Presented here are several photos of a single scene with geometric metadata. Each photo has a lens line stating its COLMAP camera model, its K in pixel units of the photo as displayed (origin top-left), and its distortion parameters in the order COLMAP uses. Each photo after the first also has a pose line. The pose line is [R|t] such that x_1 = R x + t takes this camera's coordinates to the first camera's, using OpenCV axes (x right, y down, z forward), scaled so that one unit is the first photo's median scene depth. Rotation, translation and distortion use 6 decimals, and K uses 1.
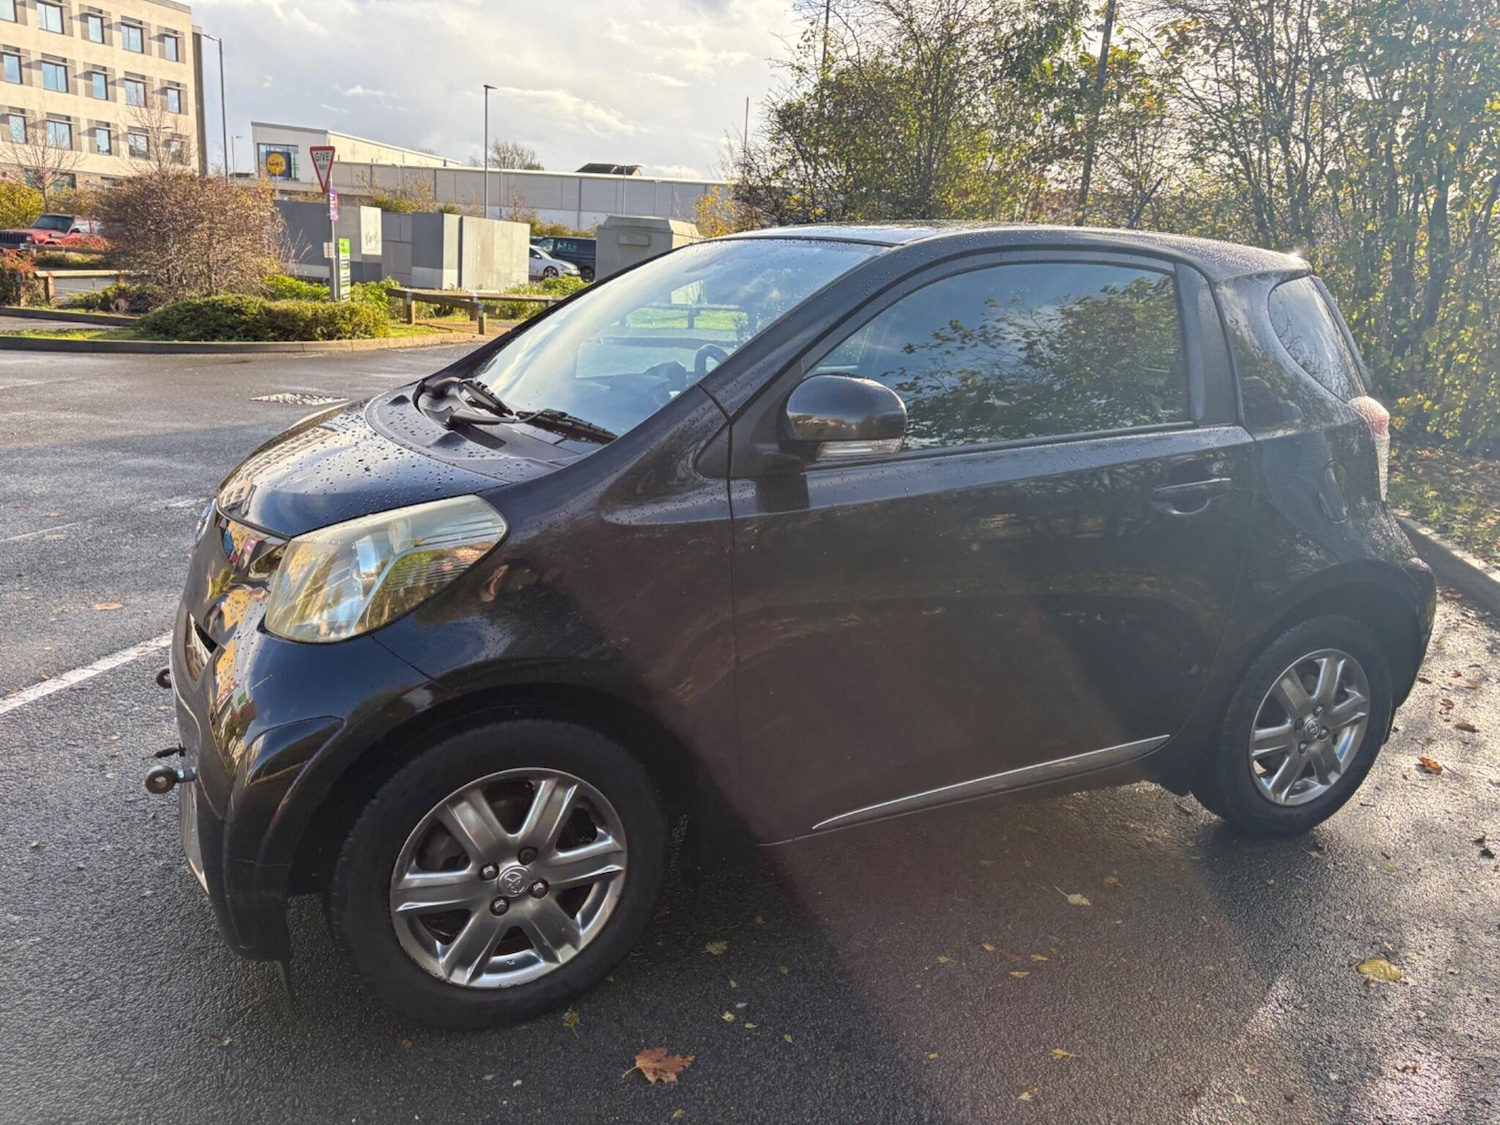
lens RADIAL K [[1152.4, 0, 755.8], [0, 1152.4, 560.4], [0, 0, 1]] dist [0.057634, -0.062561]
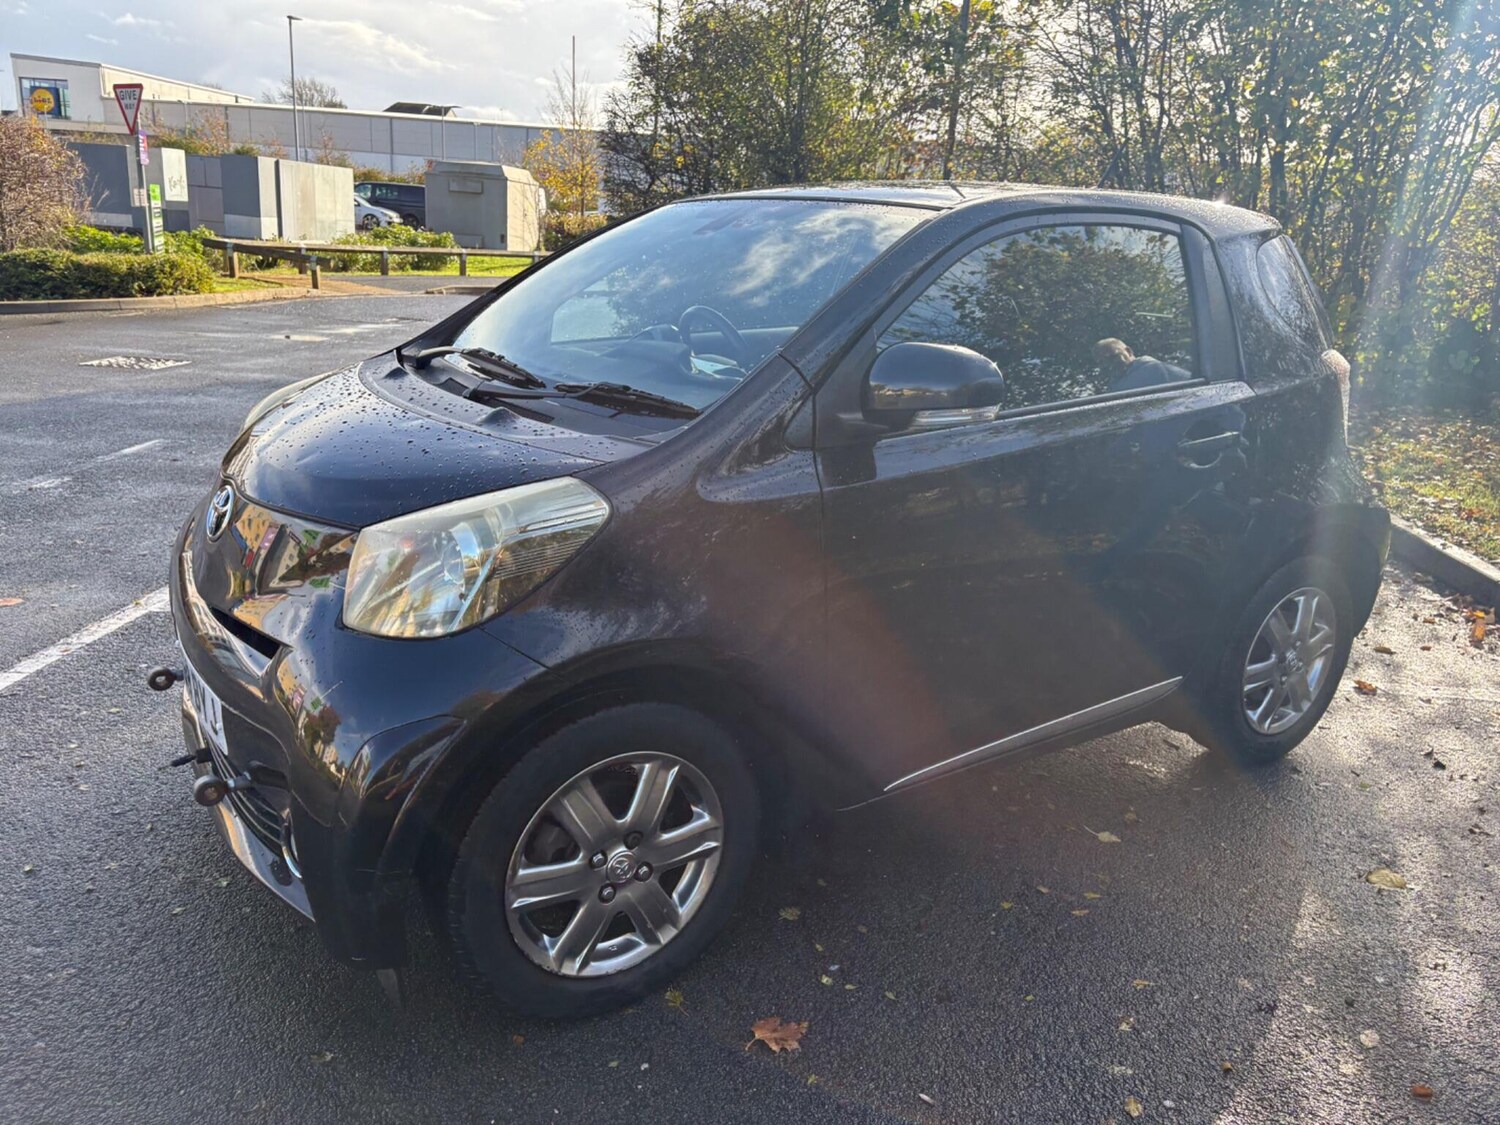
lens RADIAL K [[1152.4, 0, 783.6], [0, 1152.4, 569.6], [0, 0, 1]] dist [0.057634, -0.062561]
pose [[0.988080, -0.046397, 0.146781, -0.174565], [0.039230, 0.997910, 0.051350, -0.017540], [-0.148857, -0.044979, 0.987835, 0.016131]]
